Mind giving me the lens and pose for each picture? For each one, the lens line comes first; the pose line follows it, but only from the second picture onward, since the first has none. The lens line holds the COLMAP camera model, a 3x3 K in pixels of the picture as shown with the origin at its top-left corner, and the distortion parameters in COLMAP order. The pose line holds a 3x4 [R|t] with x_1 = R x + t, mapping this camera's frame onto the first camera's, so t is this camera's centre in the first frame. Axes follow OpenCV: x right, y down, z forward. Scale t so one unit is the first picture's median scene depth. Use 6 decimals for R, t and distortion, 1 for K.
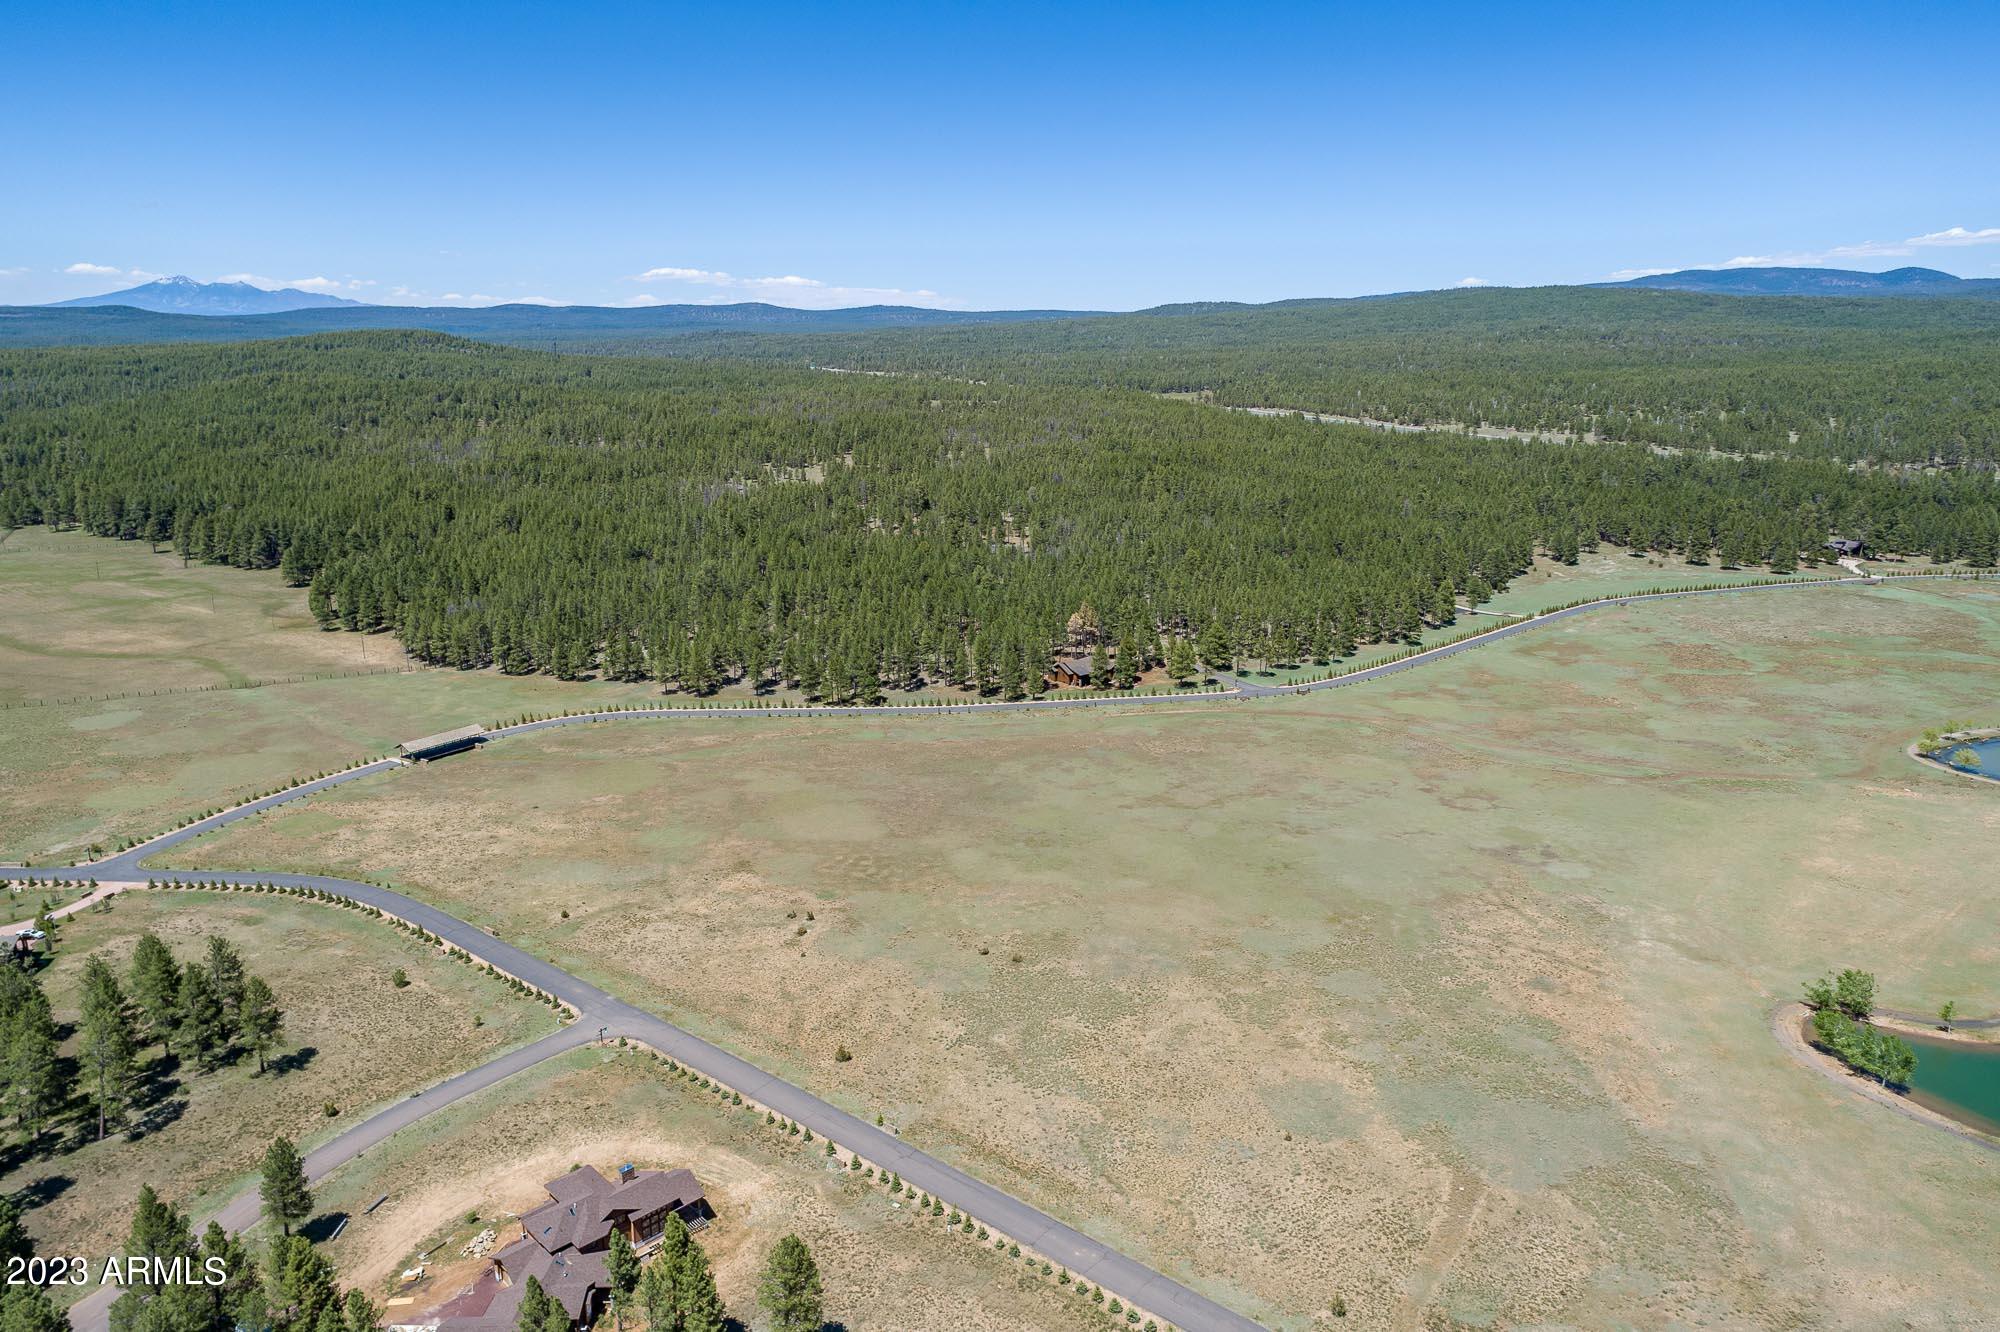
lens RADIAL K [[1340.1, 0, 1000.0], [0, 1340.1, 666.0], [0, 0, 1]] dist [0.042634, 0.040056]
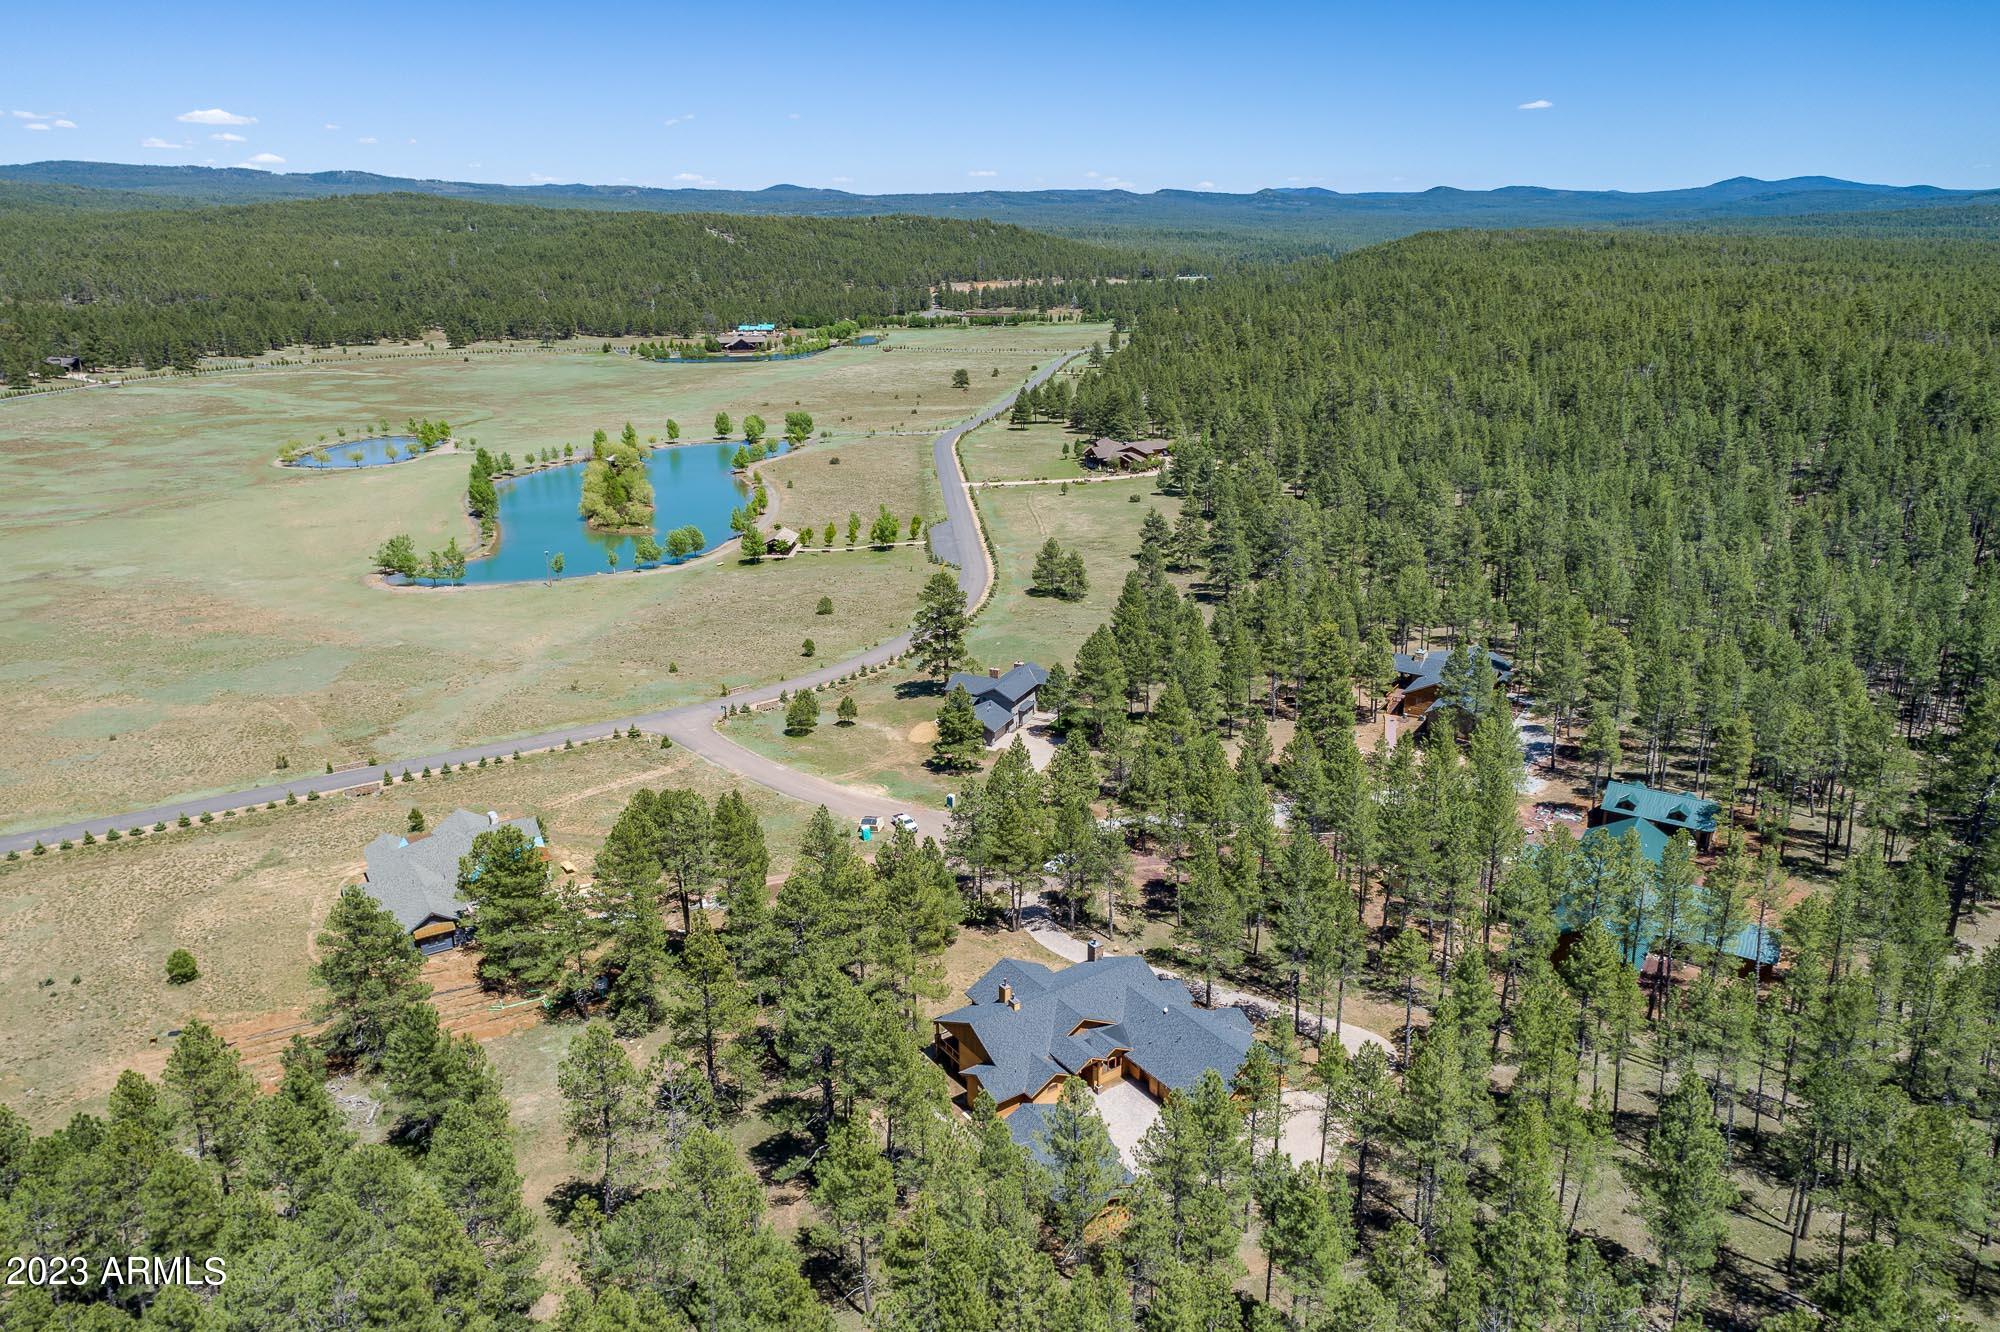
lens RADIAL K [[1340.1, 0, 1000.0], [0, 1340.1, 666.0], [0, 0, 1]] dist [0.042634, 0.040056]
pose [[0.337192, -0.295874, 0.893734, -0.458024], [0.233759, 0.945913, 0.224954, 0.183882], [-0.911953, 0.133066, 0.388118, -0.087188]]
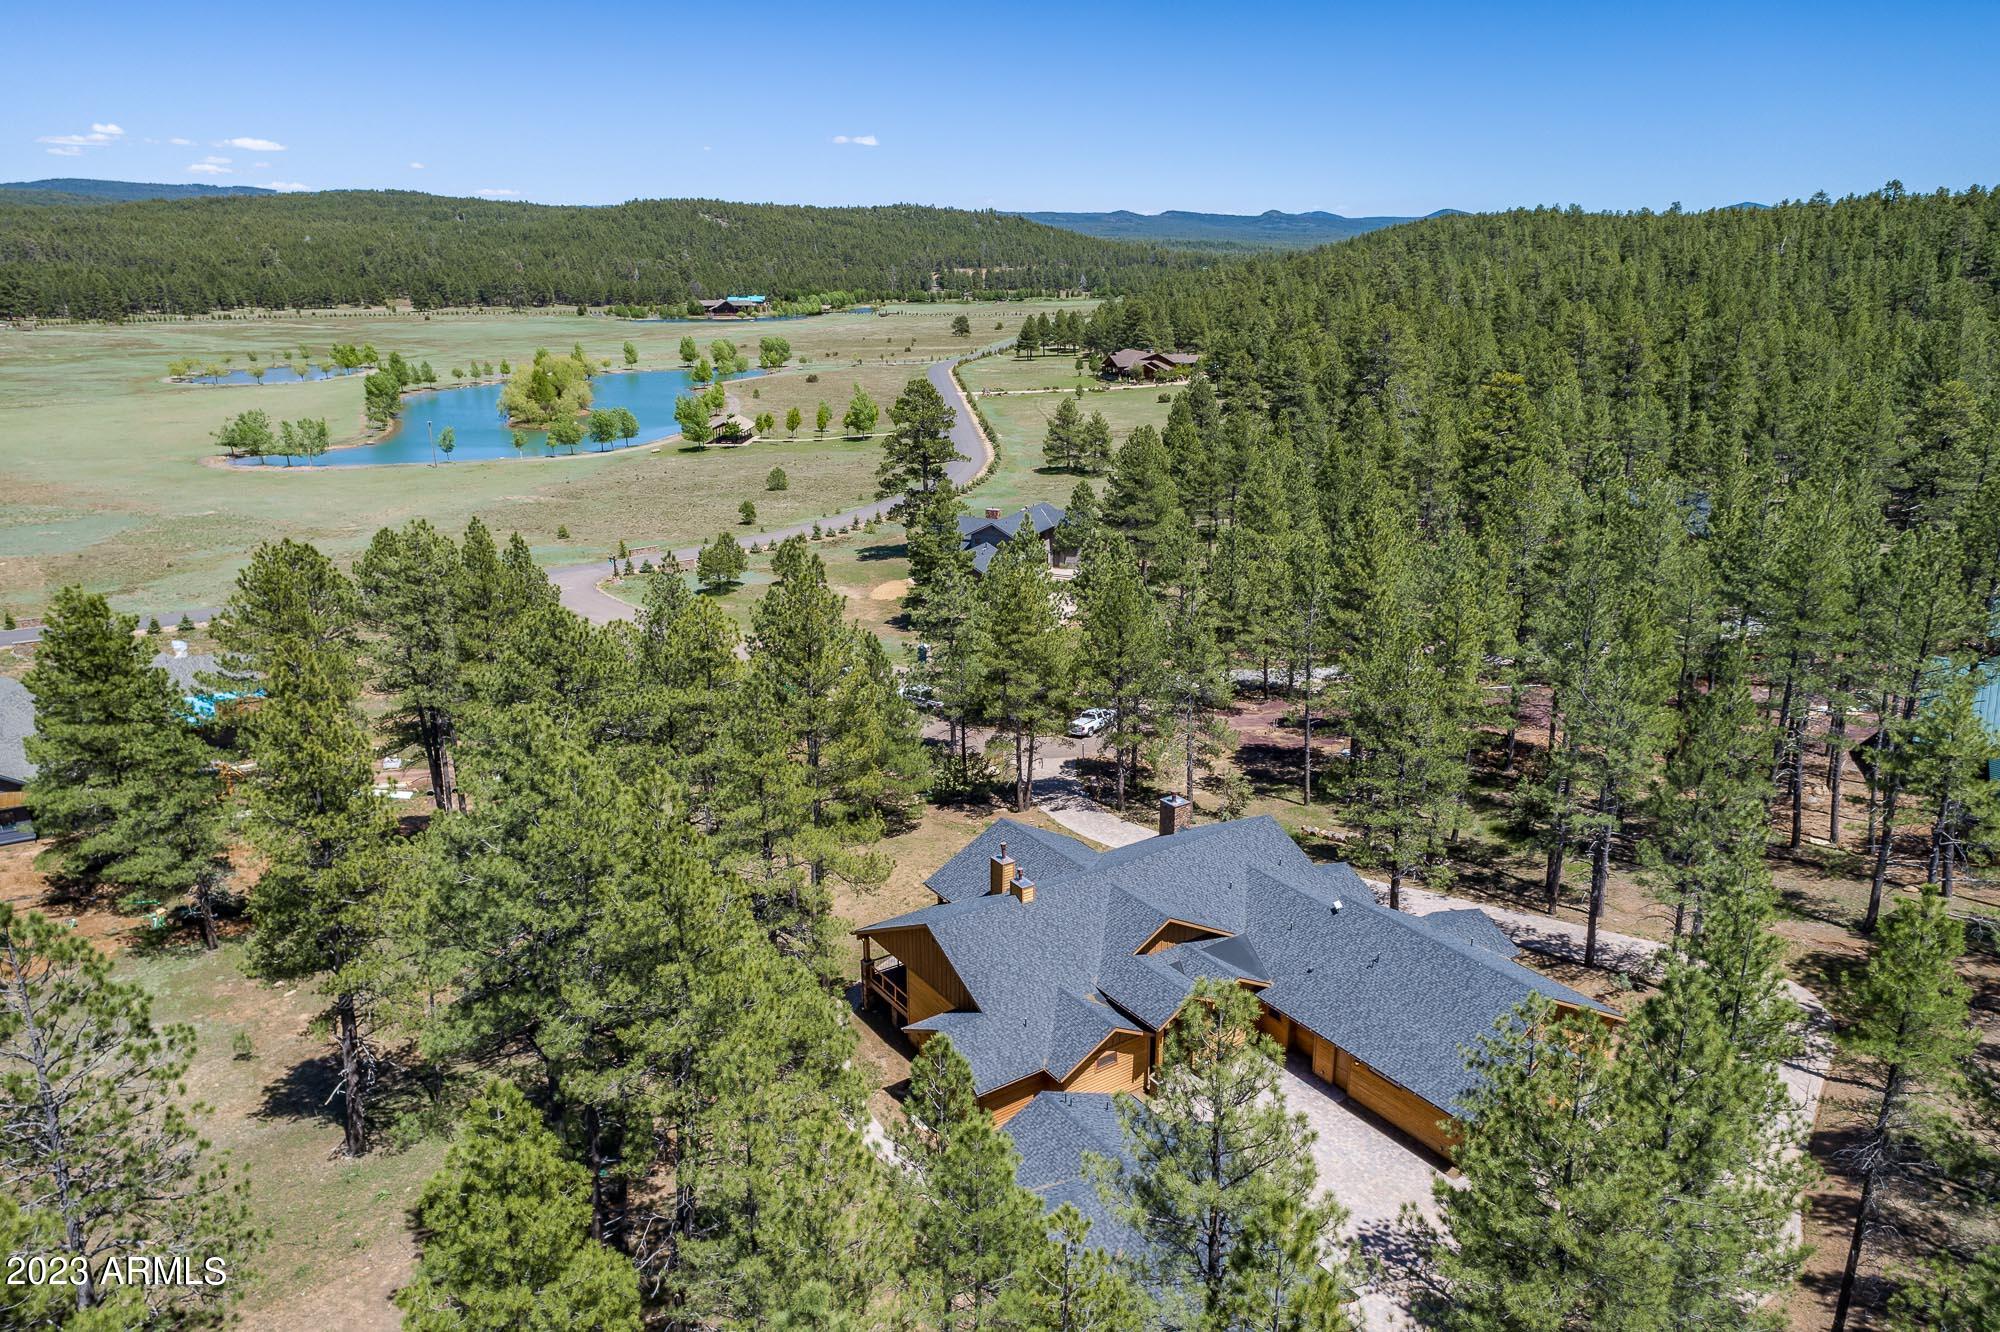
lens RADIAL K [[1340.1, 0, 1000.0], [0, 1340.1, 666.0], [0, 0, 1]] dist [0.042634, 0.040056]
pose [[0.340637, -0.278213, 0.898089, -0.234785], [0.231551, 0.950618, 0.206661, 0.339993], [-0.911236, 0.137557, 0.388236, 0.033073]]
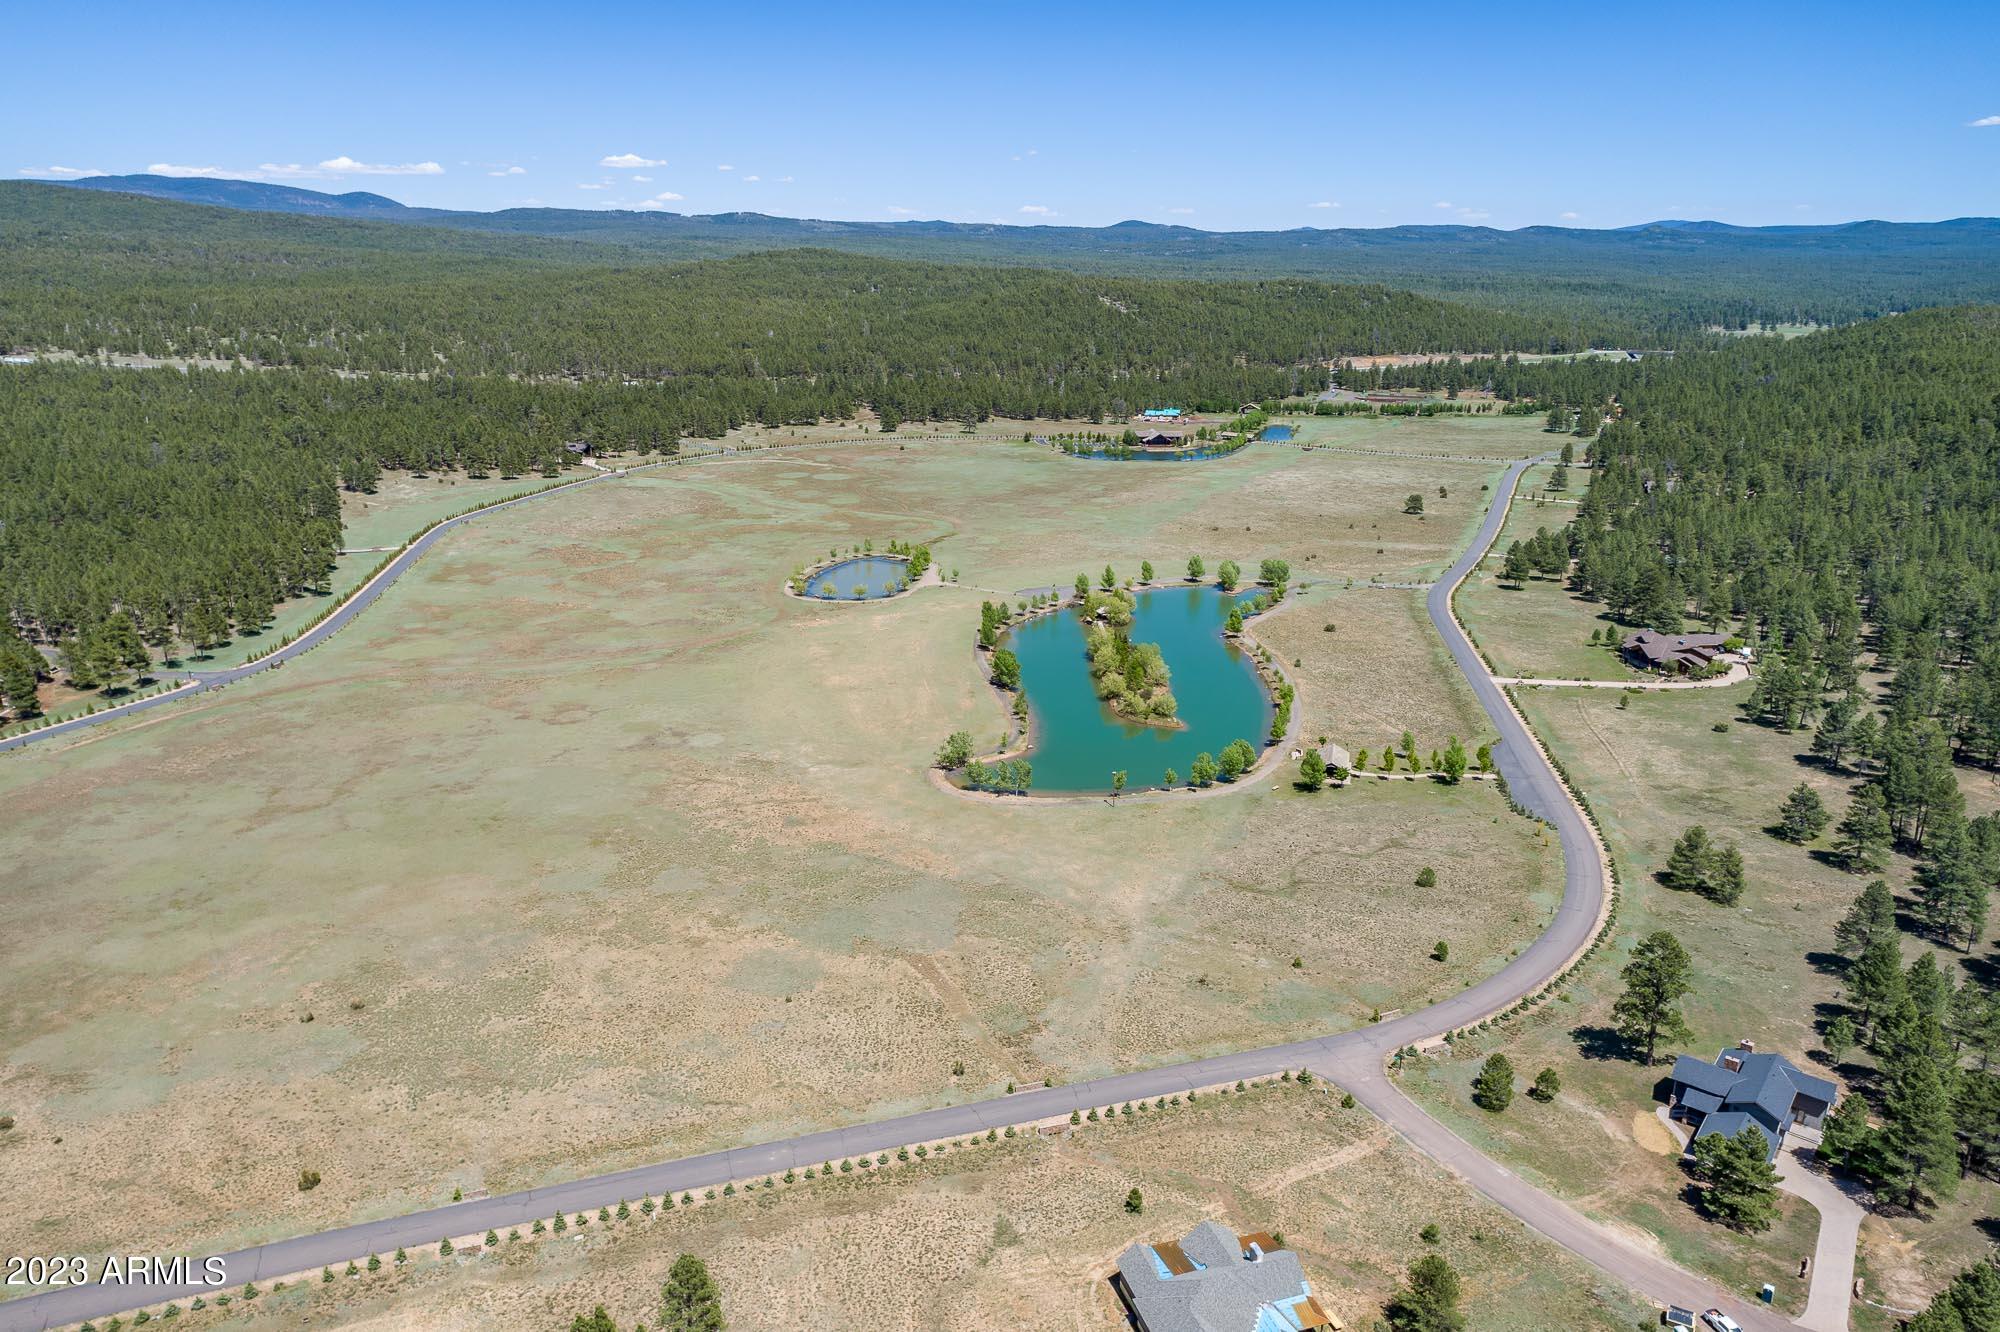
lens RADIAL K [[1340.1, 0, 1000.0], [0, 1340.1, 666.0], [0, 0, 1]] dist [0.042634, 0.040056]
pose [[0.548724, -0.241377, 0.800399, -0.459239], [0.195086, 0.967950, 0.158162, -0.057759], [-0.812923, 0.069359, 0.578226, 0.159430]]
